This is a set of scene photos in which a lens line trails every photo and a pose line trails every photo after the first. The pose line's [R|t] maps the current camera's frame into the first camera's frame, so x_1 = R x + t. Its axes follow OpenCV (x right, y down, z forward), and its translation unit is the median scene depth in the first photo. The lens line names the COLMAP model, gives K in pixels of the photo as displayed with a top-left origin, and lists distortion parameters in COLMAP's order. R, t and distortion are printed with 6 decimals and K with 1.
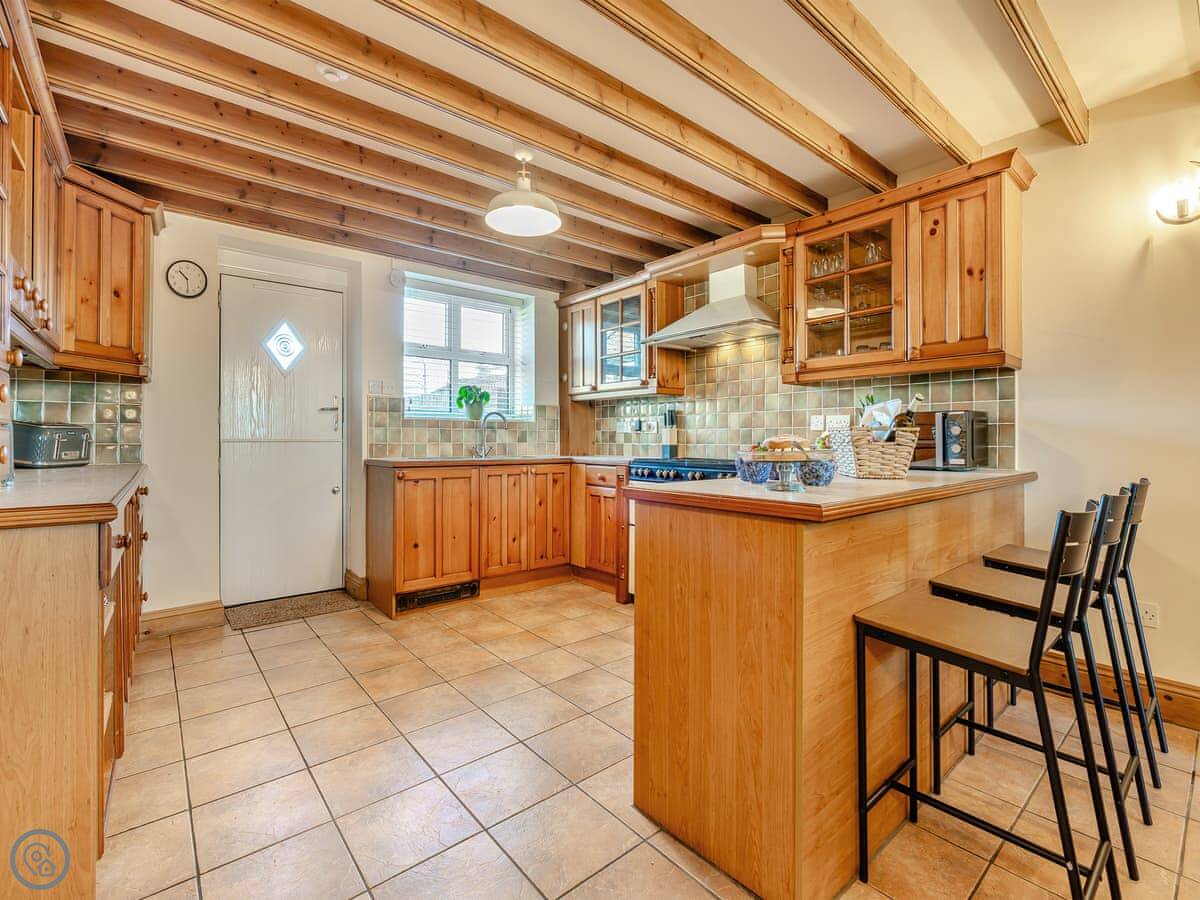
lens RADIAL K [[542.4, 0, 598.3], [0, 542.4, 446.9], [0, 0, 1]] dist [-0.001063, 0.000233]
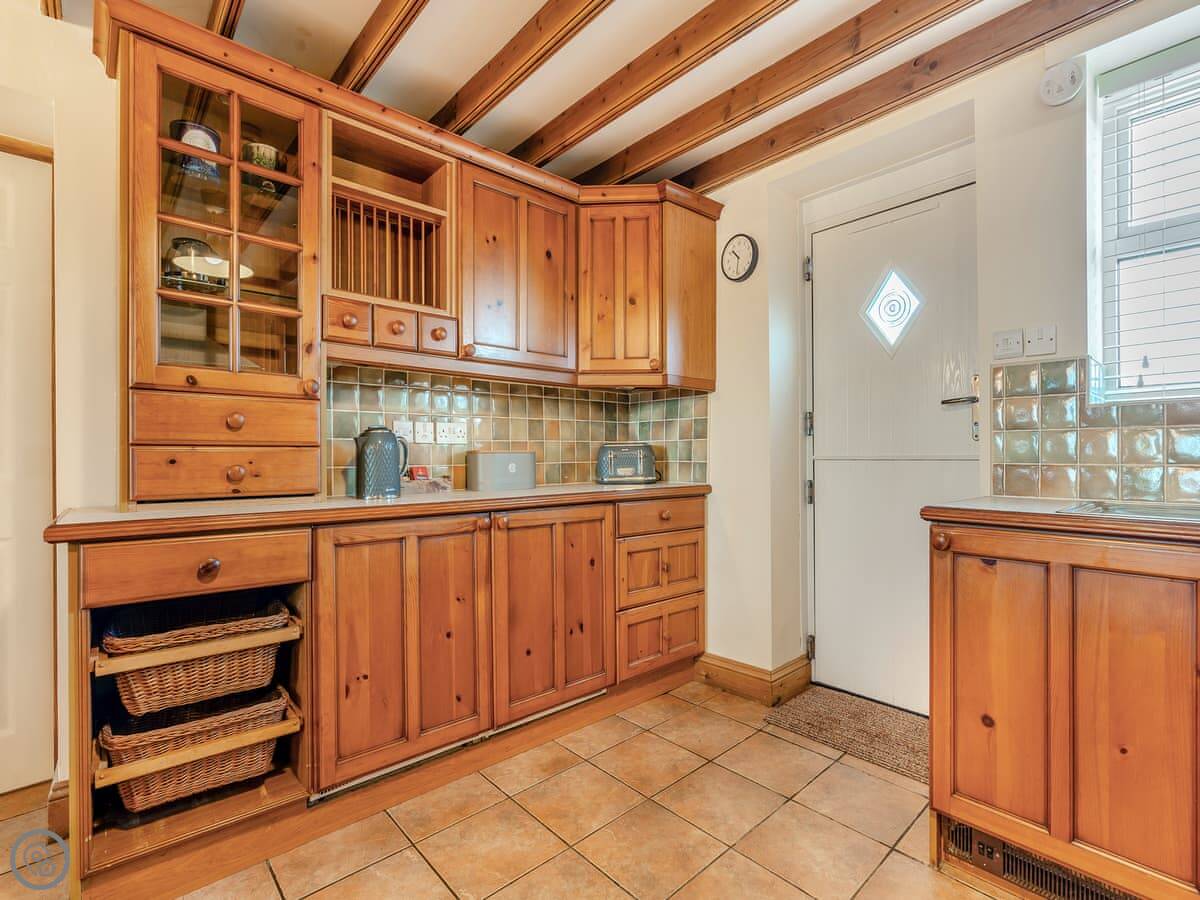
lens RADIAL K [[554.2, 0, 593.6], [0, 554.2, 454.7], [0, 0, 1]] dist [0.002842, 0.000792]
pose [[0.045972, -0.001434, -0.998942, 0.061180], [-0.007766, 0.999968, -0.001793, -0.012143], [0.998913, 0.007841, 0.045960, 0.793470]]
